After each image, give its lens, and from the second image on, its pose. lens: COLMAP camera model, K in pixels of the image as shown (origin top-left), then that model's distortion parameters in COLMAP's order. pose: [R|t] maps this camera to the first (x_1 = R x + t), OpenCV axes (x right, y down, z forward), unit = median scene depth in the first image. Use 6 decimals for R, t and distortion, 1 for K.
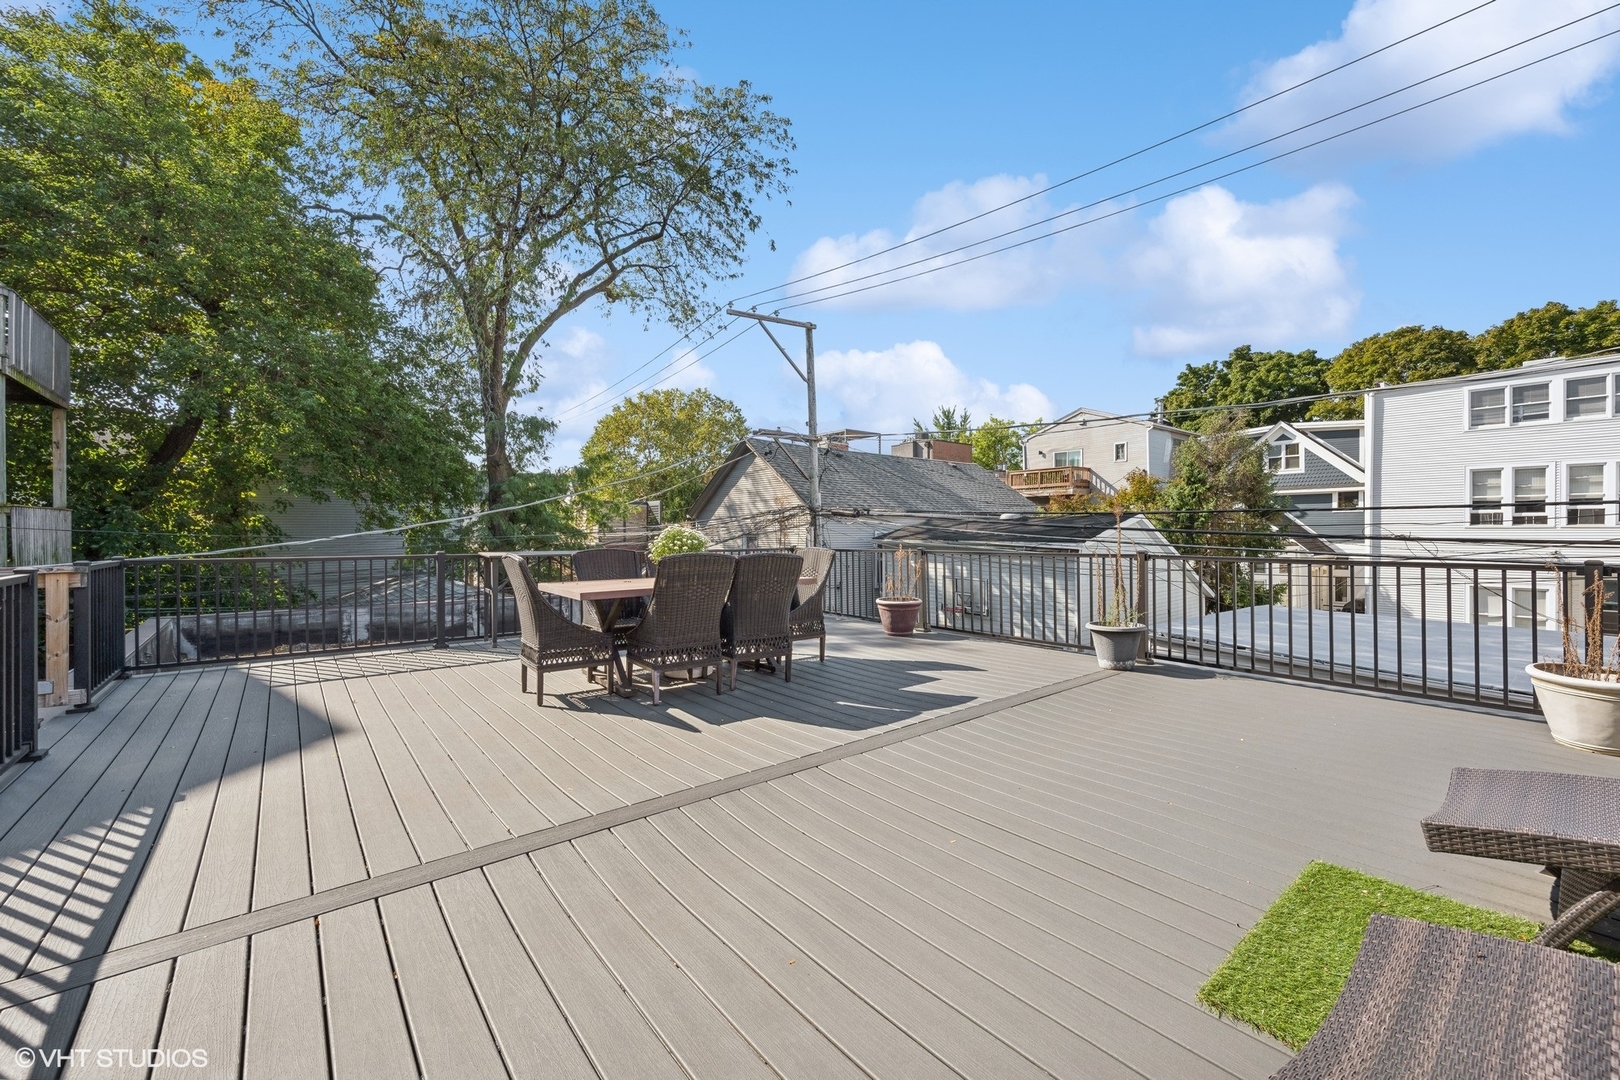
lens RADIAL K [[639.8, 0, 814.6], [0, 639.8, 531.9], [0, 0, 1]] dist [-0.000251, 0.000441]
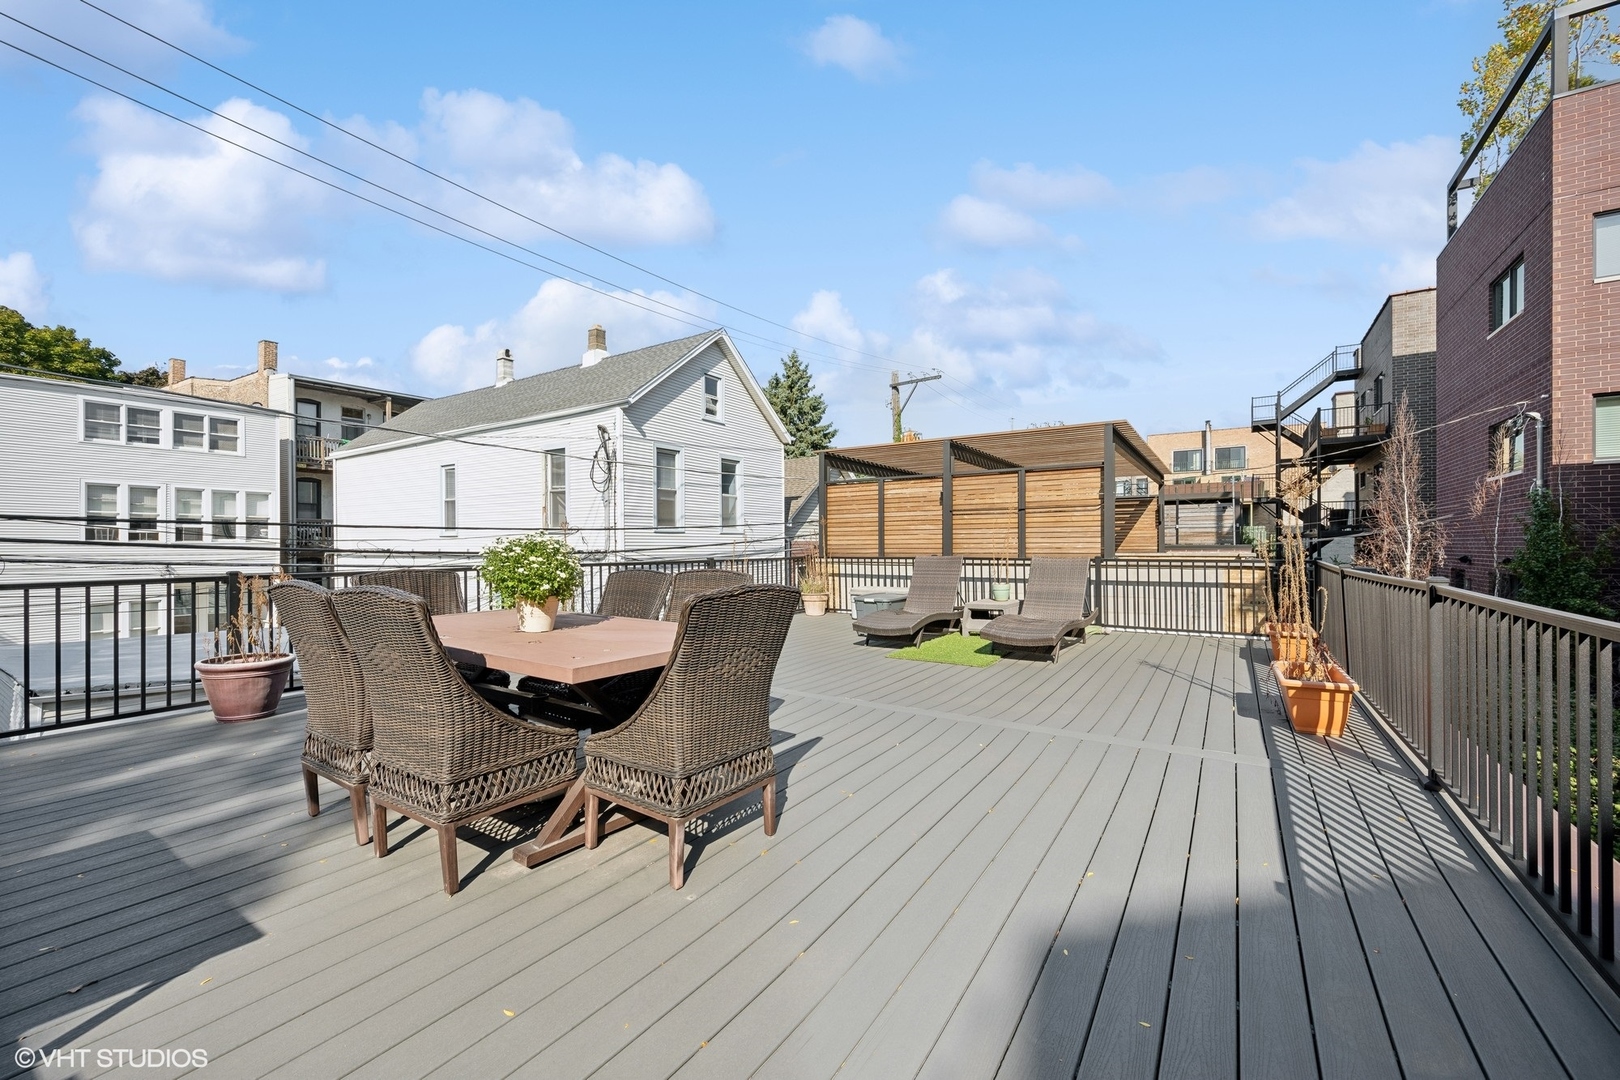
lens RADIAL K [[639.8, 0, 812.6], [0, 639.8, 543.9], [0, 0, 1]] dist [-0.000251, 0.000441]
pose [[-0.288576, 0.005033, 0.957444, -0.216567], [0.001552, 0.999987, -0.004789, 0.001068], [-0.957456, 0.000104, -0.288581, 0.243219]]
